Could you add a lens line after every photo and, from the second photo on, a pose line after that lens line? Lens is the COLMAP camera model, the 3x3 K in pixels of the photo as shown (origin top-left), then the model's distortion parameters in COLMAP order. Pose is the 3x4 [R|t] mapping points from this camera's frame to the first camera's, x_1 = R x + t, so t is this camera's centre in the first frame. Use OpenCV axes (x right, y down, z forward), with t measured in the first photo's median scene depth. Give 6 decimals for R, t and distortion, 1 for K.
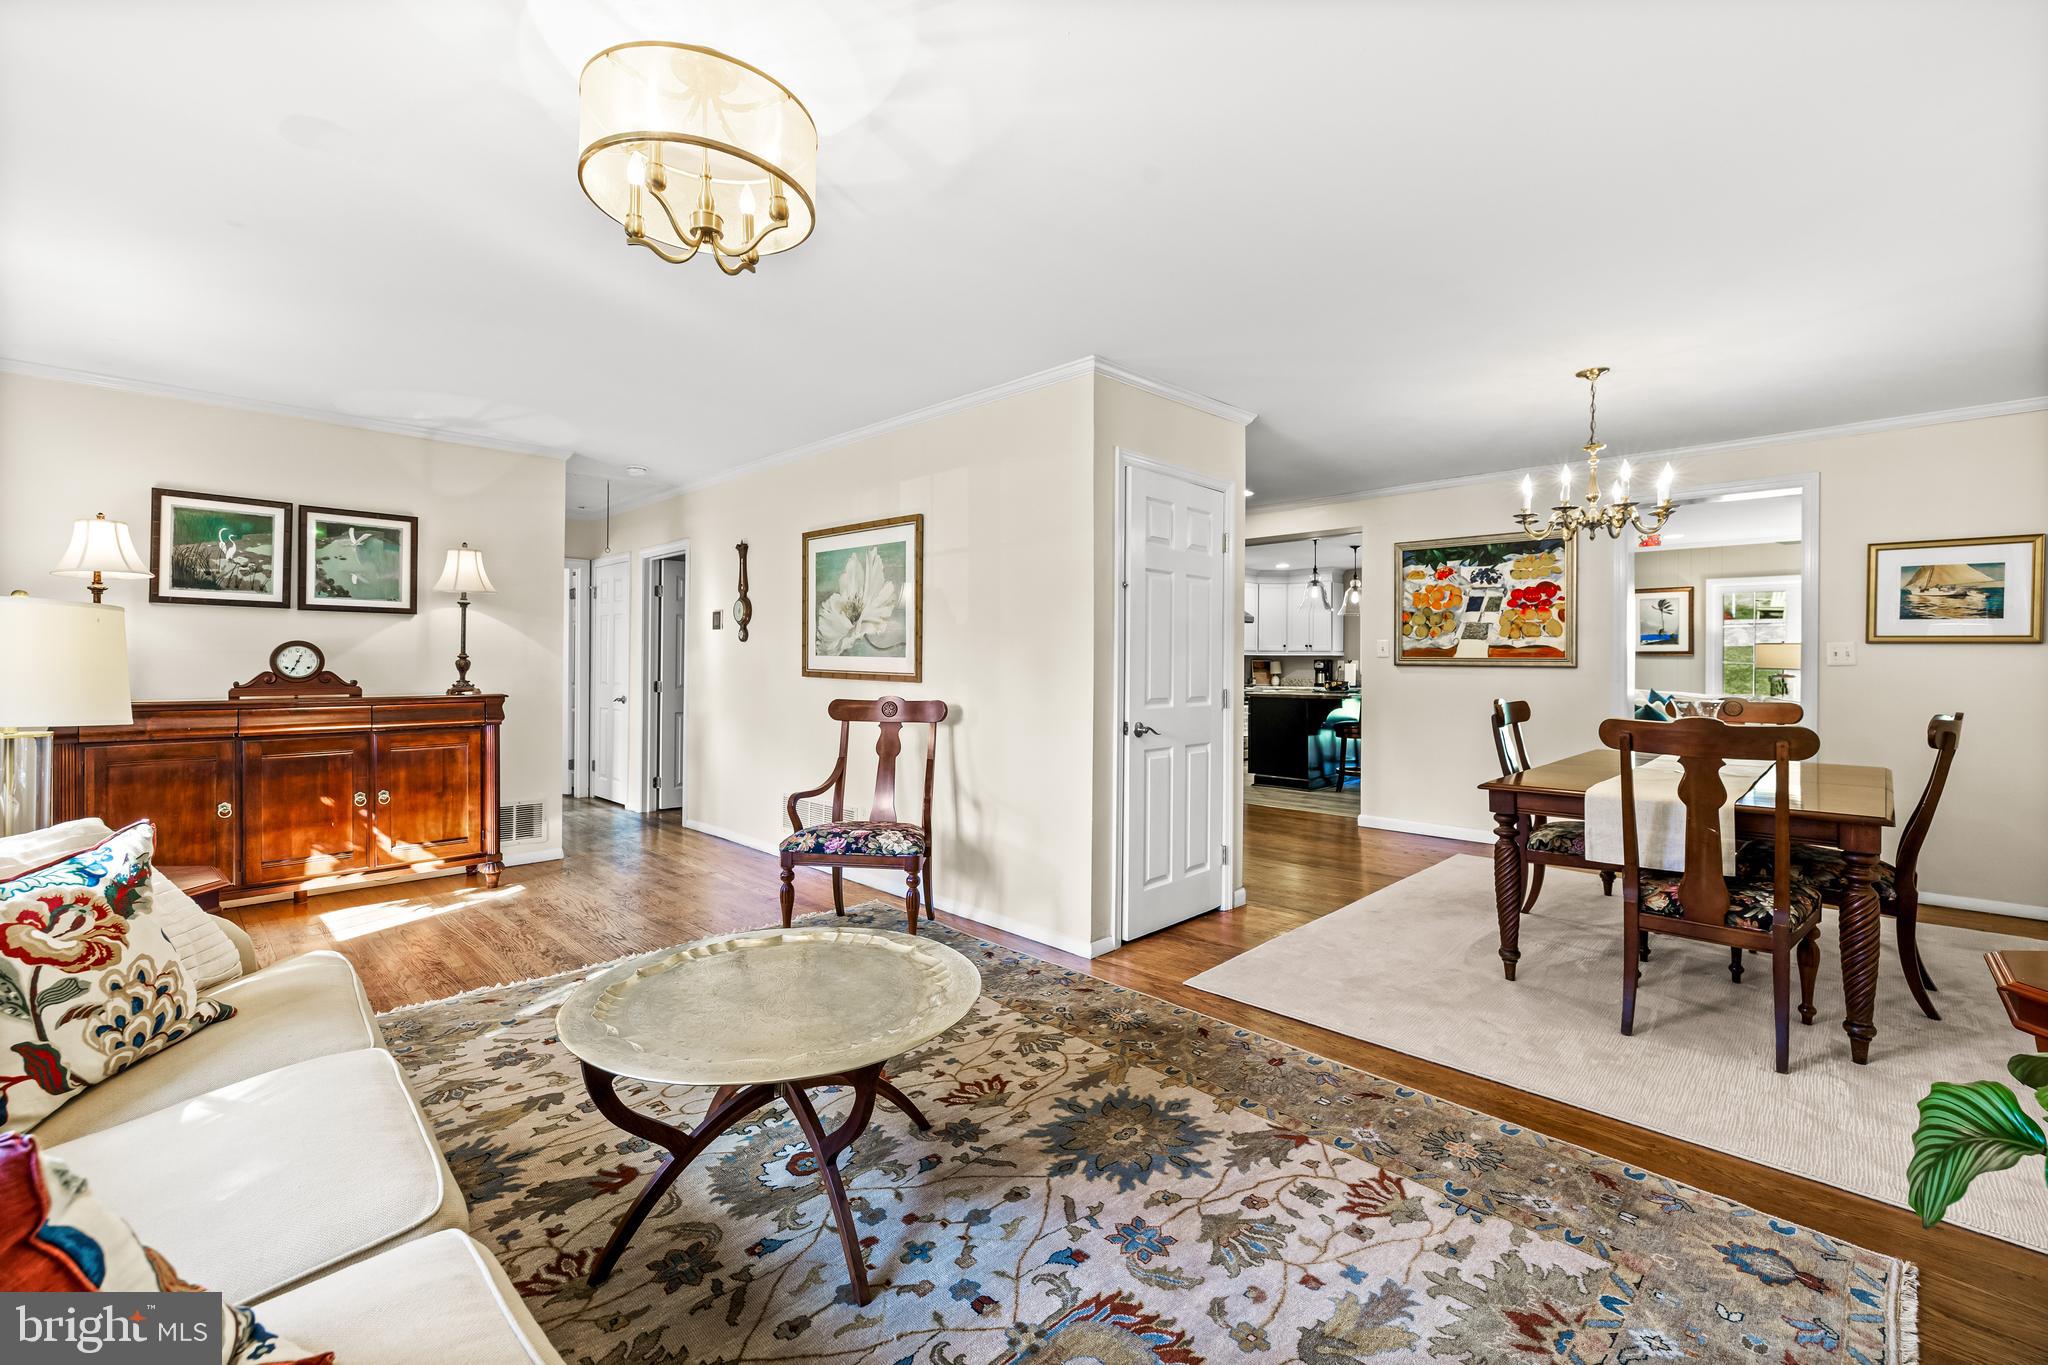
lens RADIAL K [[864.7, 0, 1021.0], [0, 864.7, 660.9], [0, 0, 1]] dist [0.002166, -0.000070]
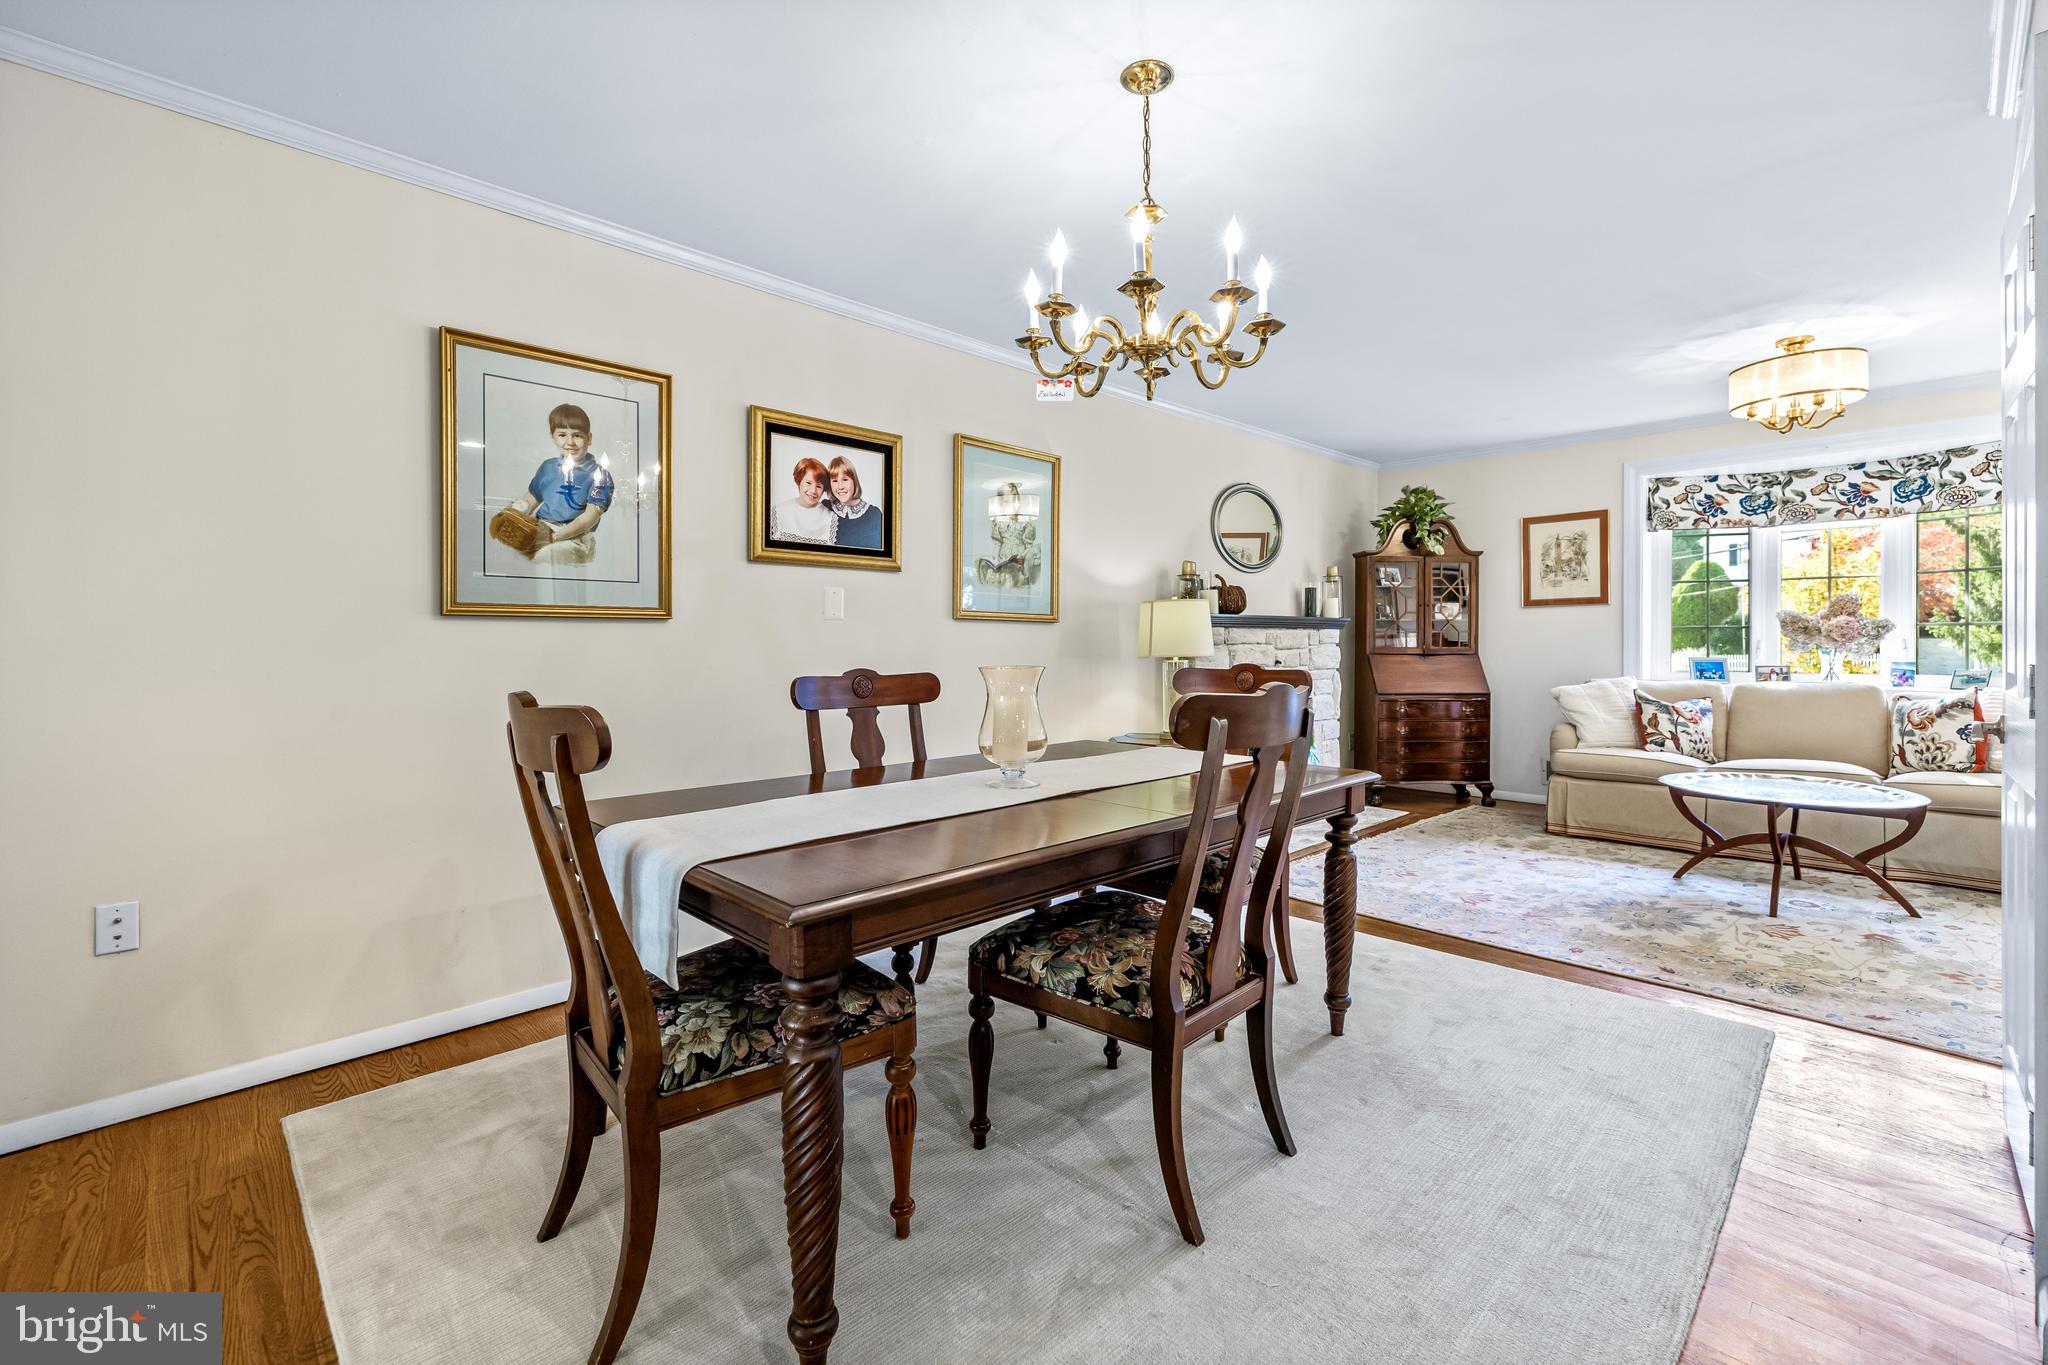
lens RADIAL K [[864.7, 0, 1015.7], [0, 864.7, 646.7], [0, 0, 1]] dist [0.002166, -0.000070]
pose [[-0.999718, 0.000680, 0.023725, 0.630663], [0.000779, 0.999991, 0.004157, 0.022468], [-0.023722, 0.004174, -0.999710, 1.340605]]
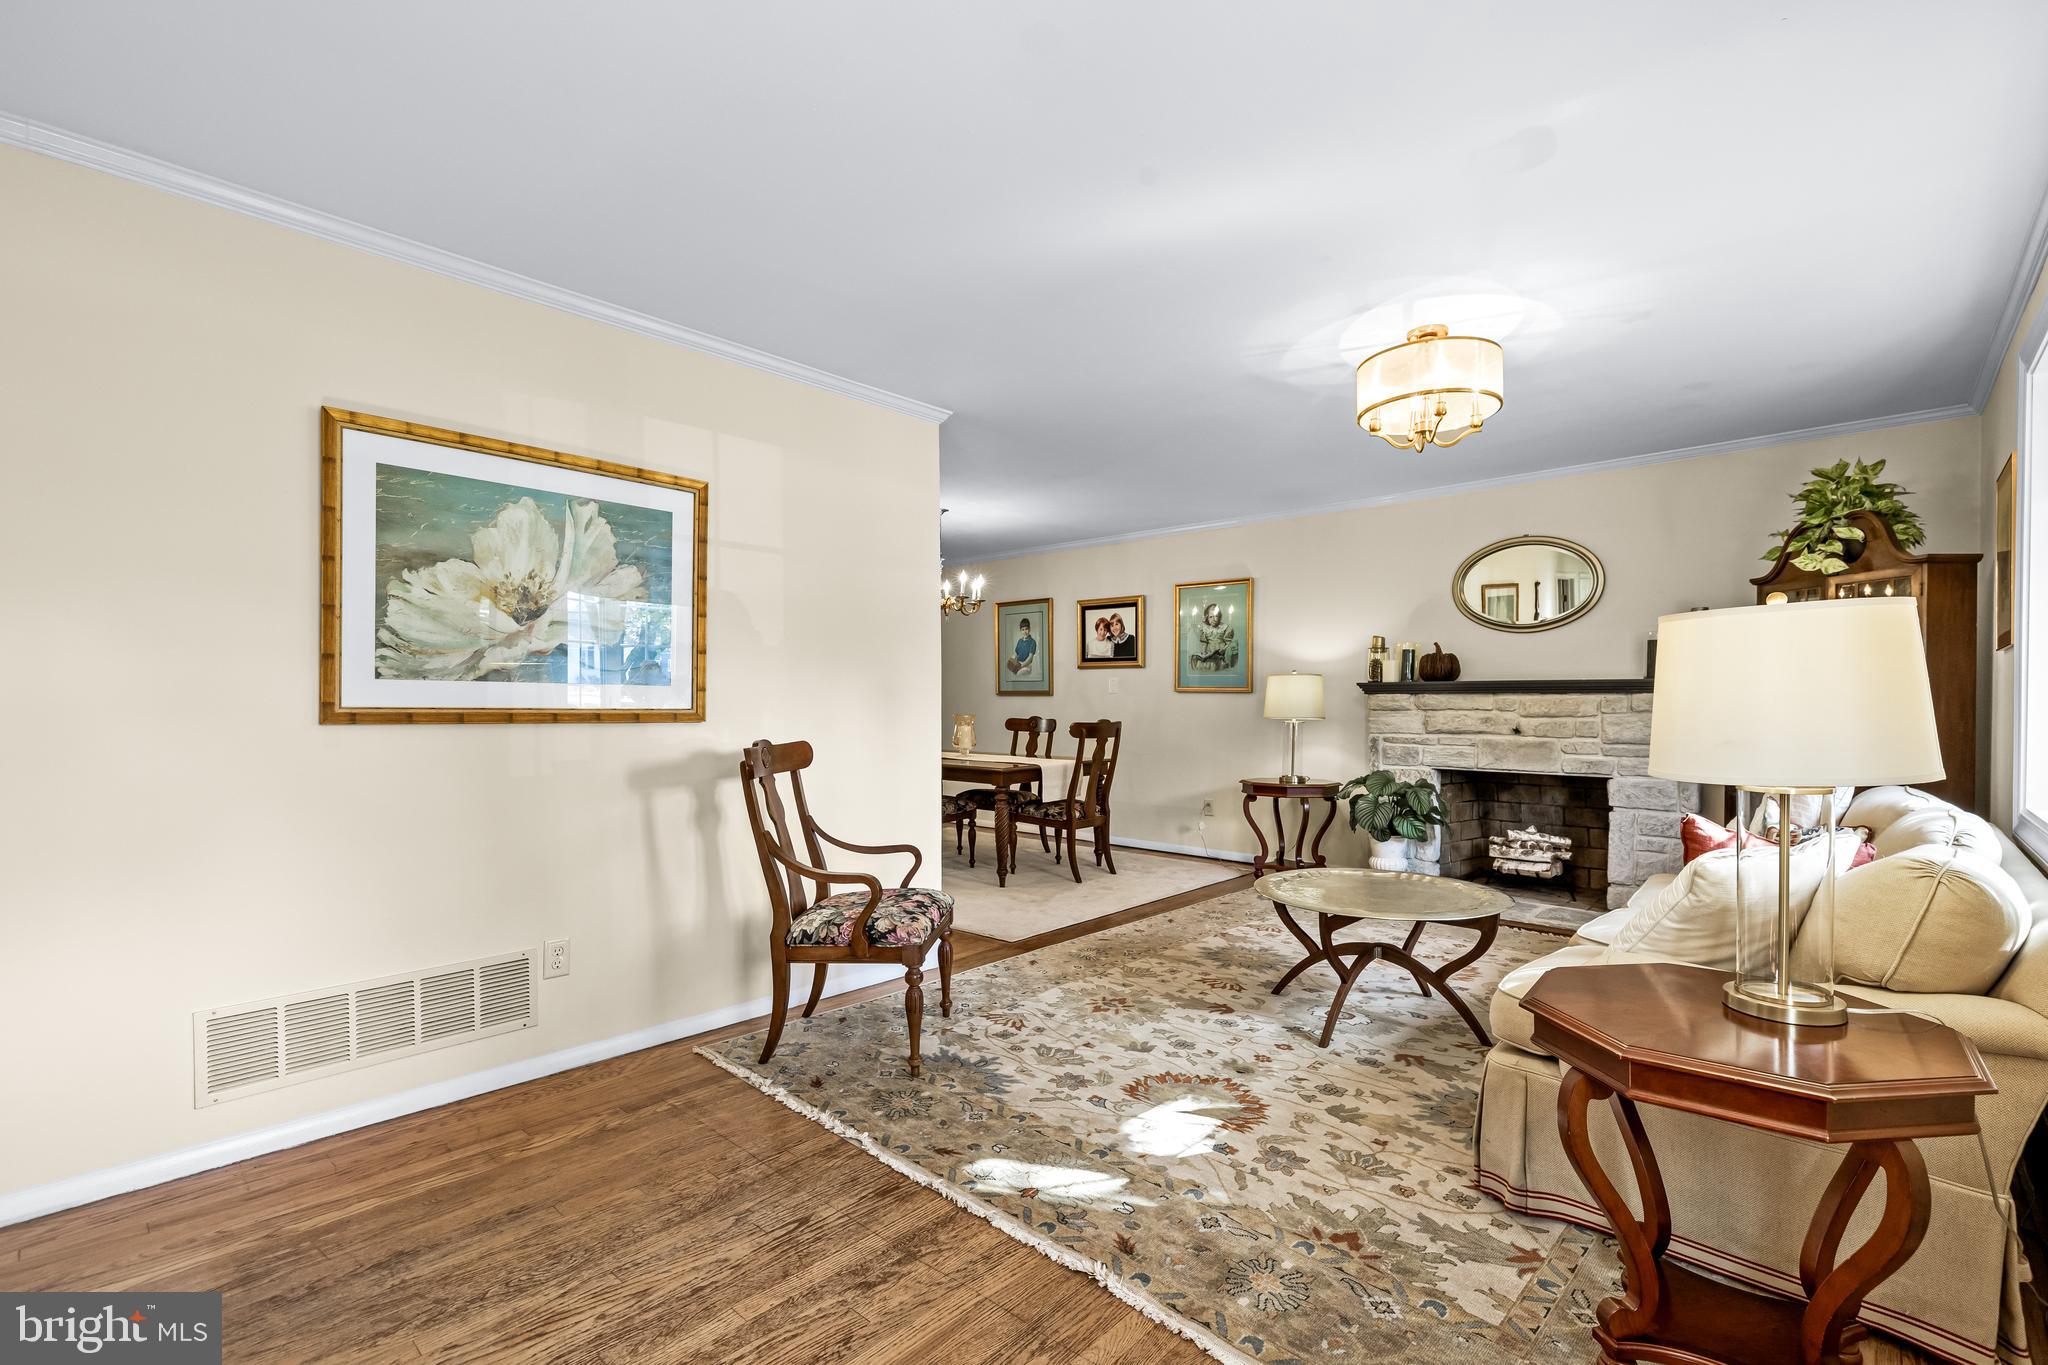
lens RADIAL K [[910.1, 0, 1038.9], [0, 910.1, 716.2], [0, 0, 1]] dist [-0.010702, 0.000149]
pose [[-0.042578, -0.023990, 0.998805, -0.879563], [-0.000898, 0.999712, 0.023973, 0.002678], [-0.999093, 0.000124, -0.042587, 0.769940]]
